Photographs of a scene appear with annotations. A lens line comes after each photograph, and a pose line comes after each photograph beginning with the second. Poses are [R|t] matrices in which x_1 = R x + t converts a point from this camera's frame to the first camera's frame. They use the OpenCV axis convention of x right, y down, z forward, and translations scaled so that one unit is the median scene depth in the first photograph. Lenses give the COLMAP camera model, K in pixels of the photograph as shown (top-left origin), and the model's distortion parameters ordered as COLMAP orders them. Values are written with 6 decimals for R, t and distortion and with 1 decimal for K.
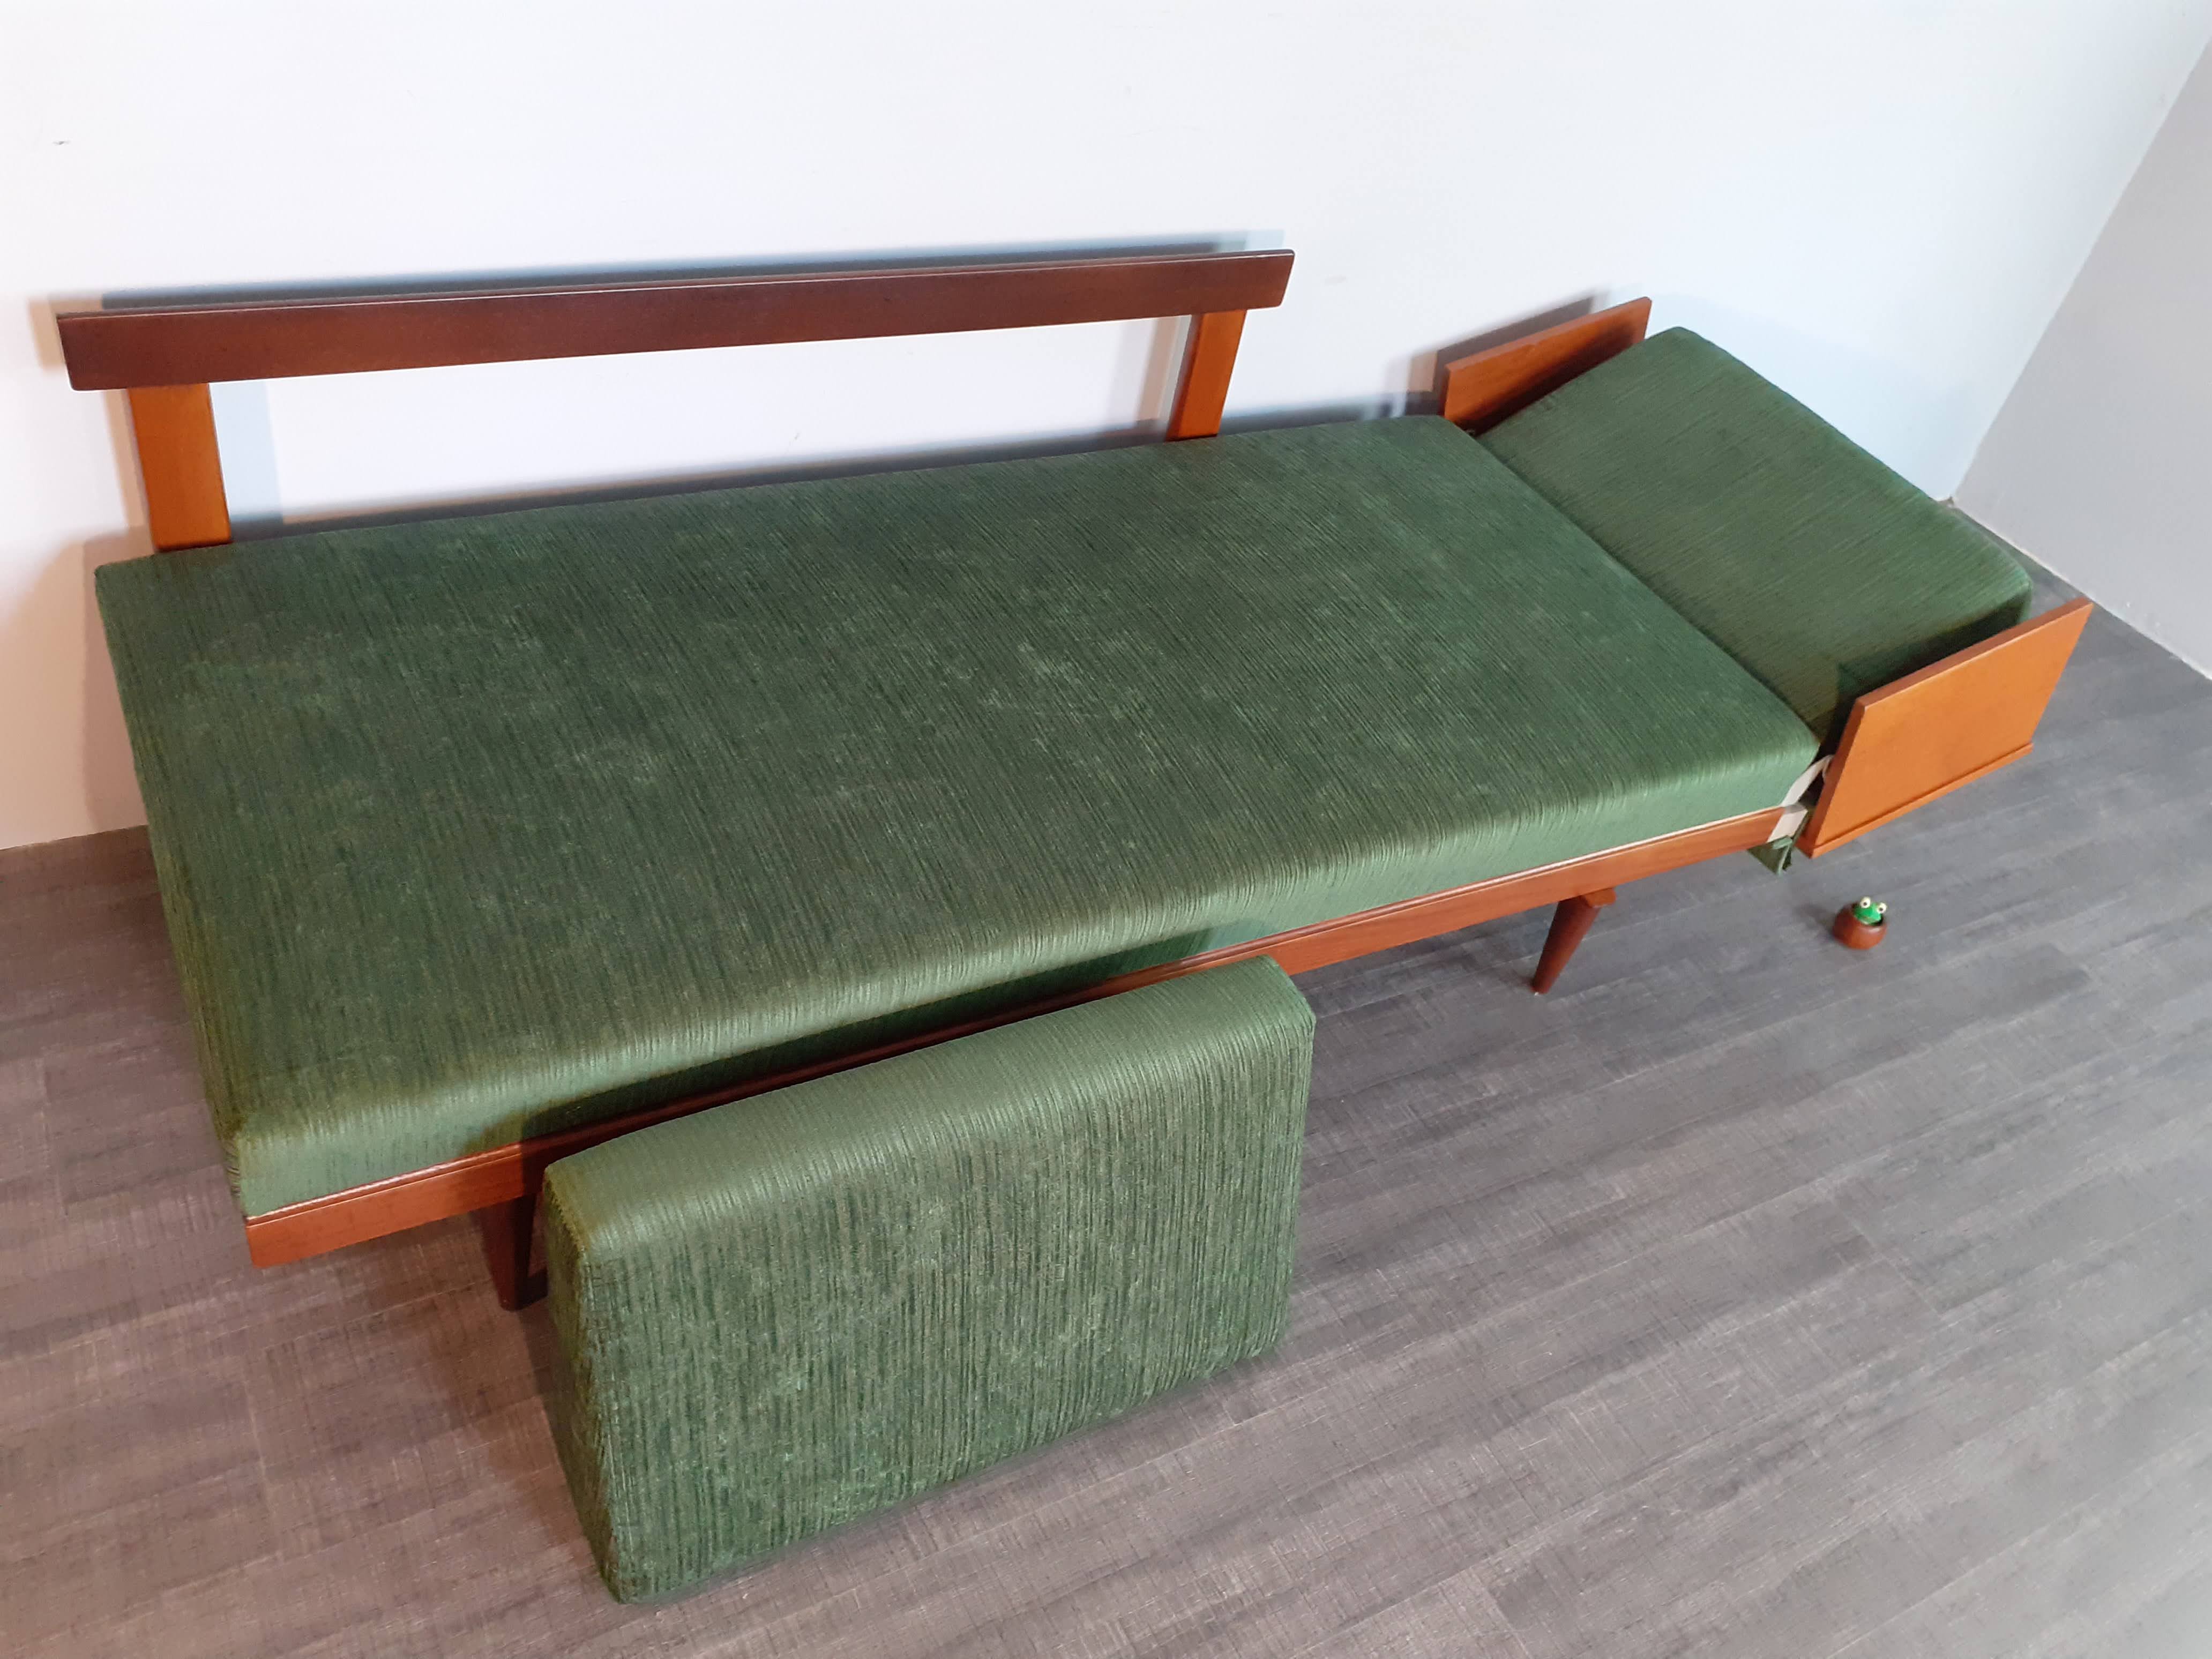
lens RADIAL K [[1782.9, 0, 1113.3], [0, 1782.9, 833.3], [0, 0, 1]] dist [0.051254, -0.068258]
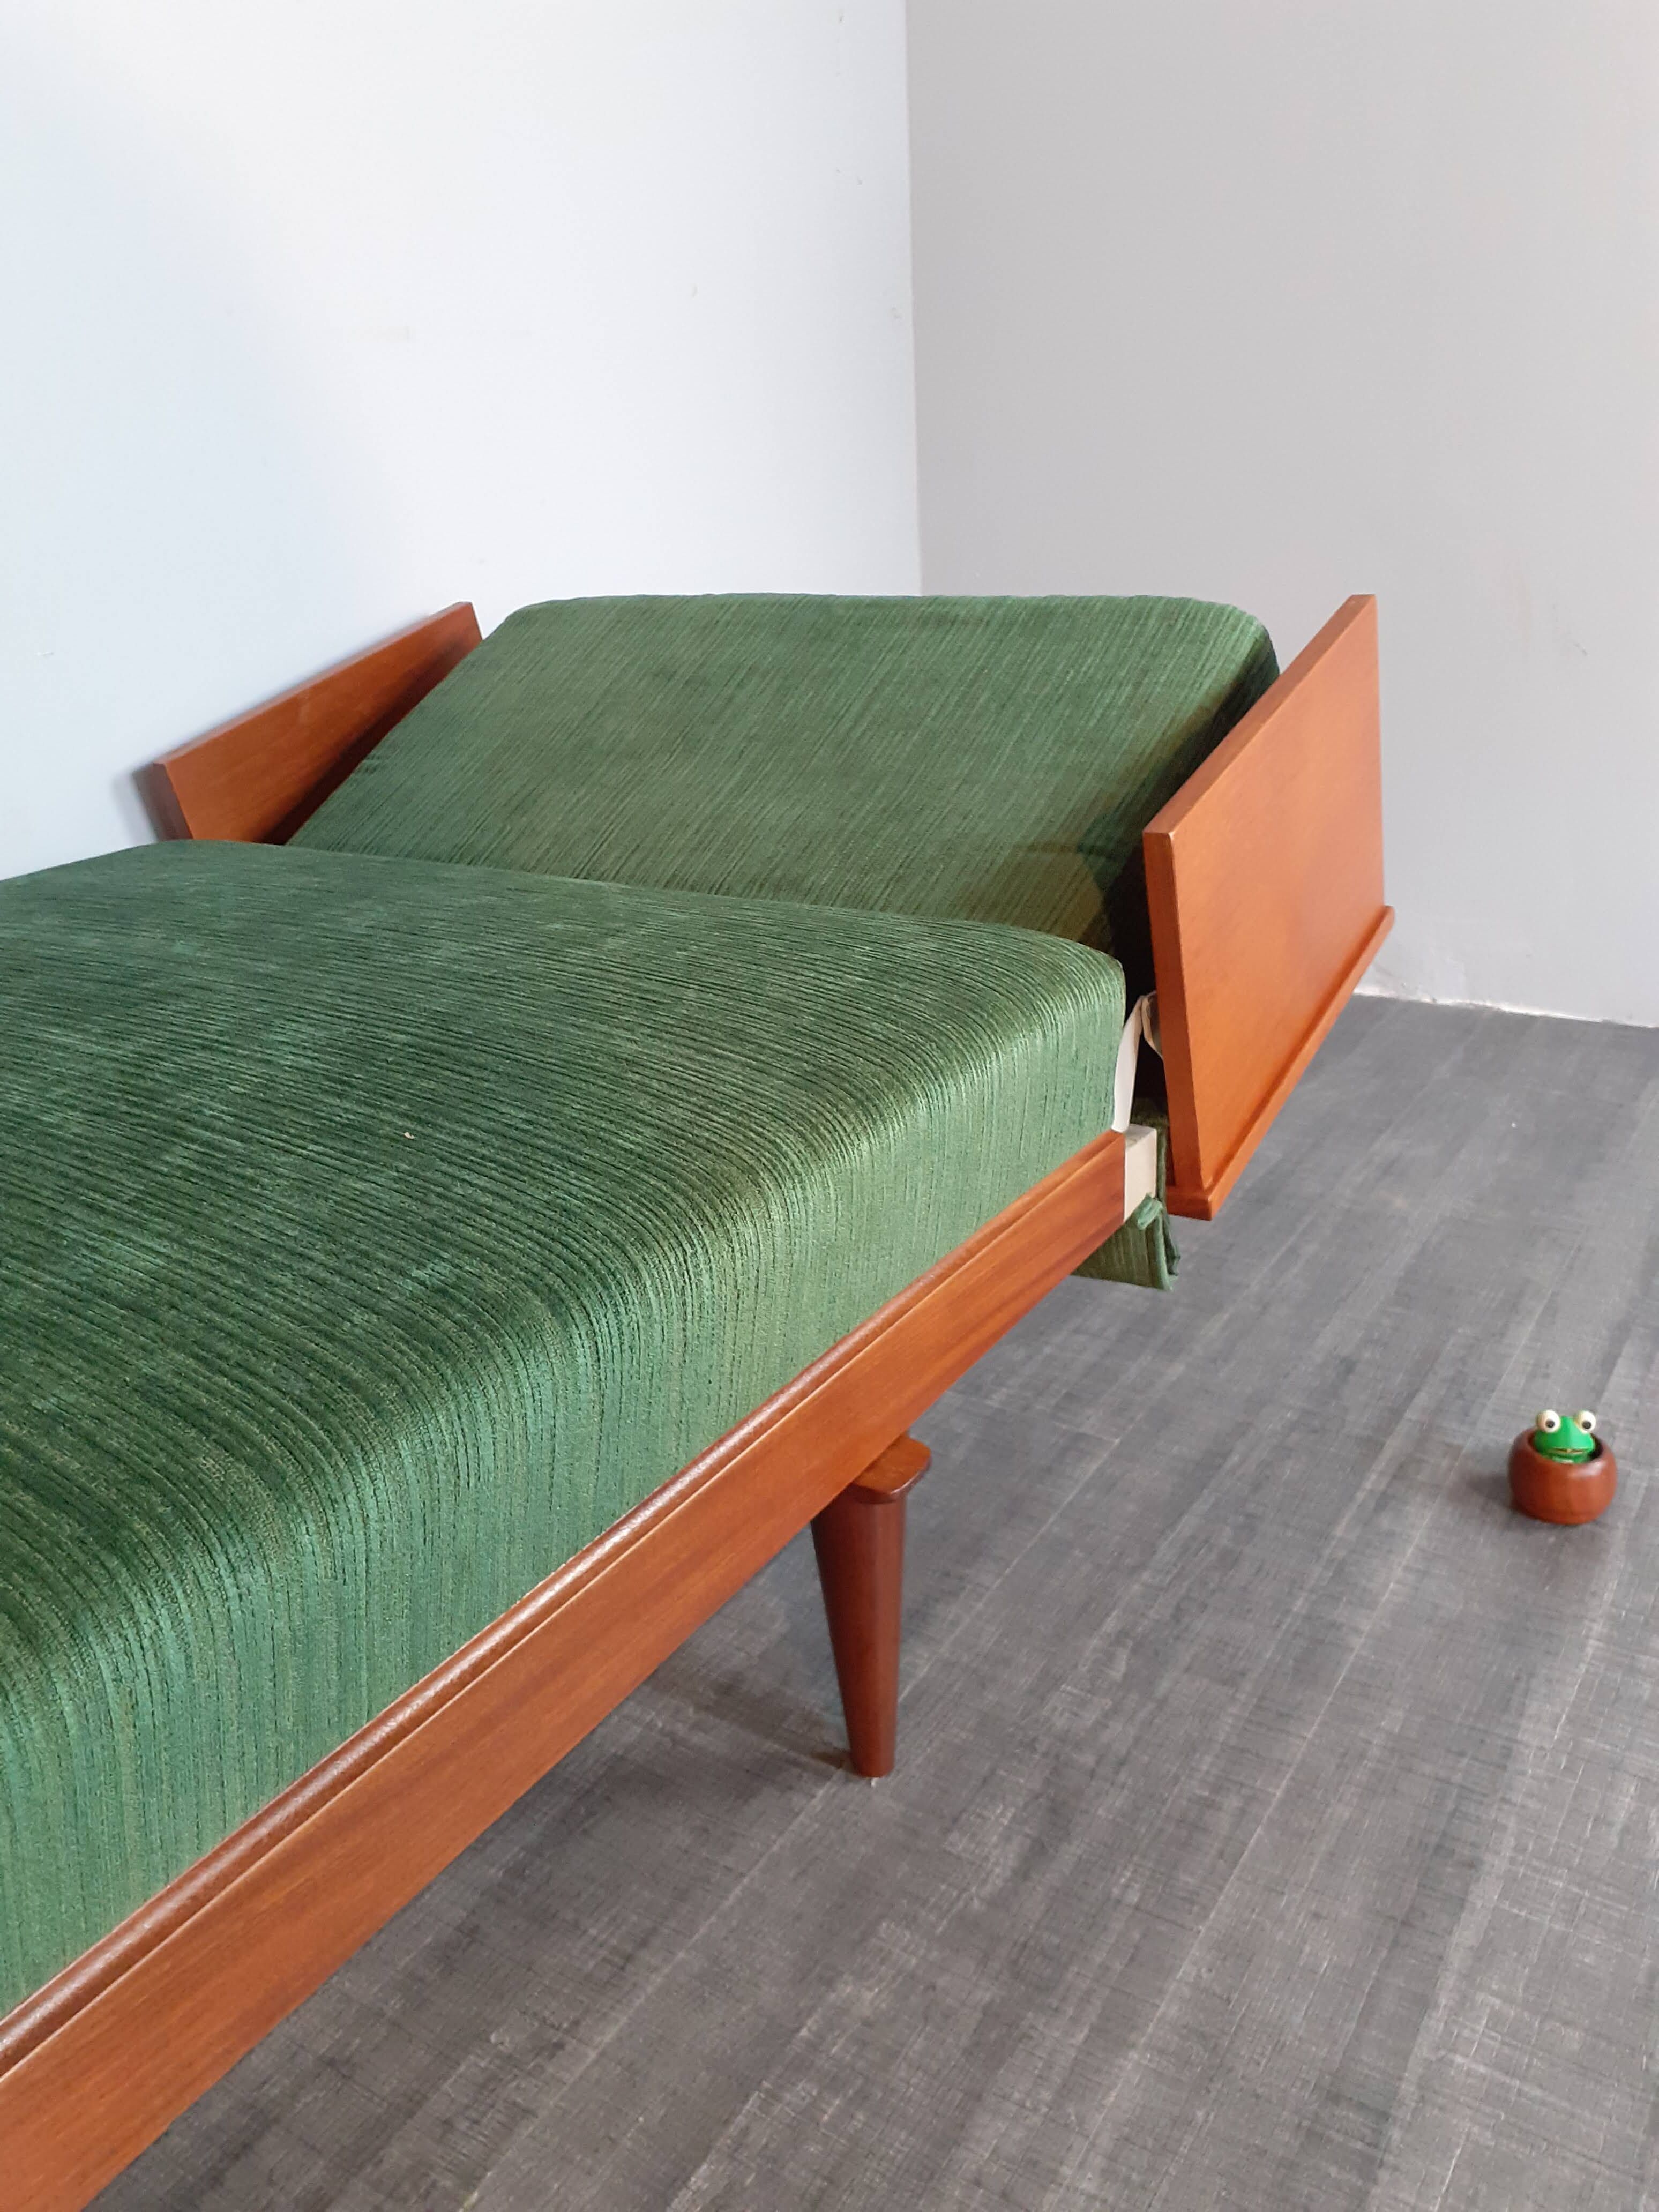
lens RADIAL K [[1782.9, 0, 832.8], [0, 1782.9, 1094.4], [0, 0, 1]] dist [0.051254, -0.068258]
pose [[0.845564, -0.381441, 0.373529, 0.148066], [0.481491, 0.847100, -0.224918, 0.049559], [-0.230623, 0.370034, 0.899938, 0.632846]]
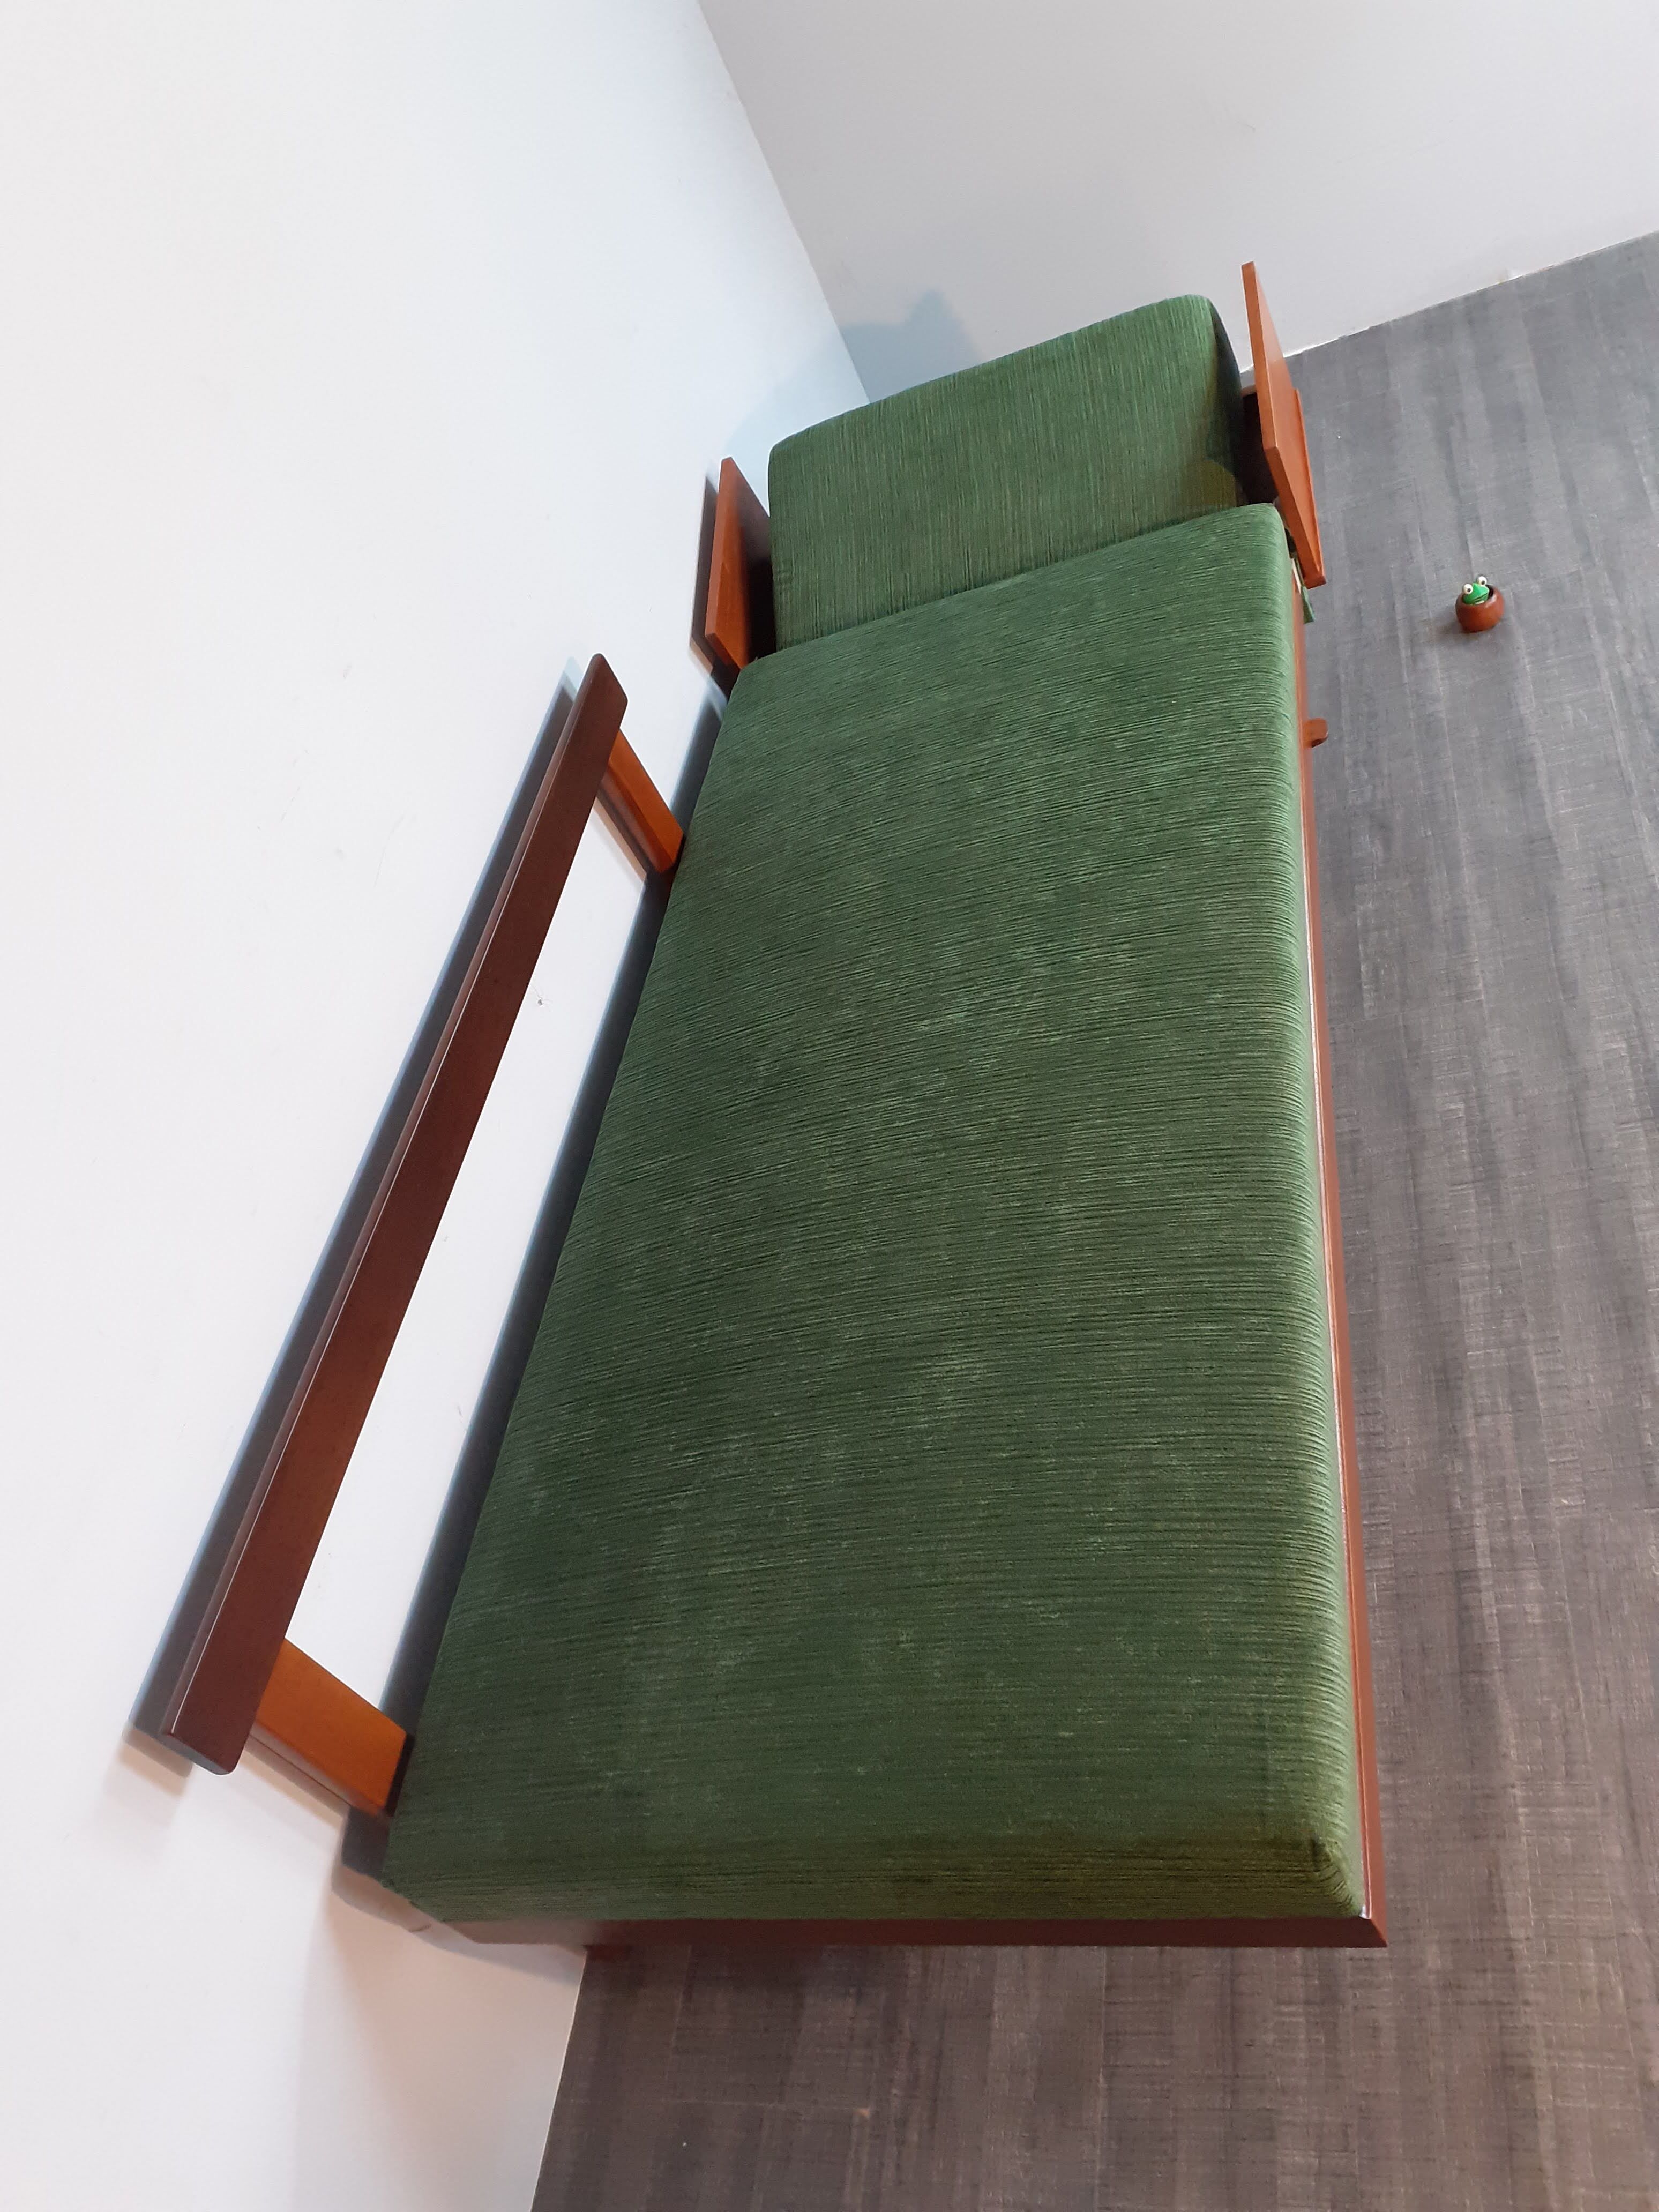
lens RADIAL K [[1782.9, 0, 805.1], [0, 1782.9, 1069.9], [0, 0, 1]] dist [0.051254, -0.068258]
pose [[0.474071, -0.835501, 0.277839, -0.345898], [0.855095, 0.512112, 0.080960, -0.210611], [-0.209927, 0.199198, 0.957210, 0.081443]]
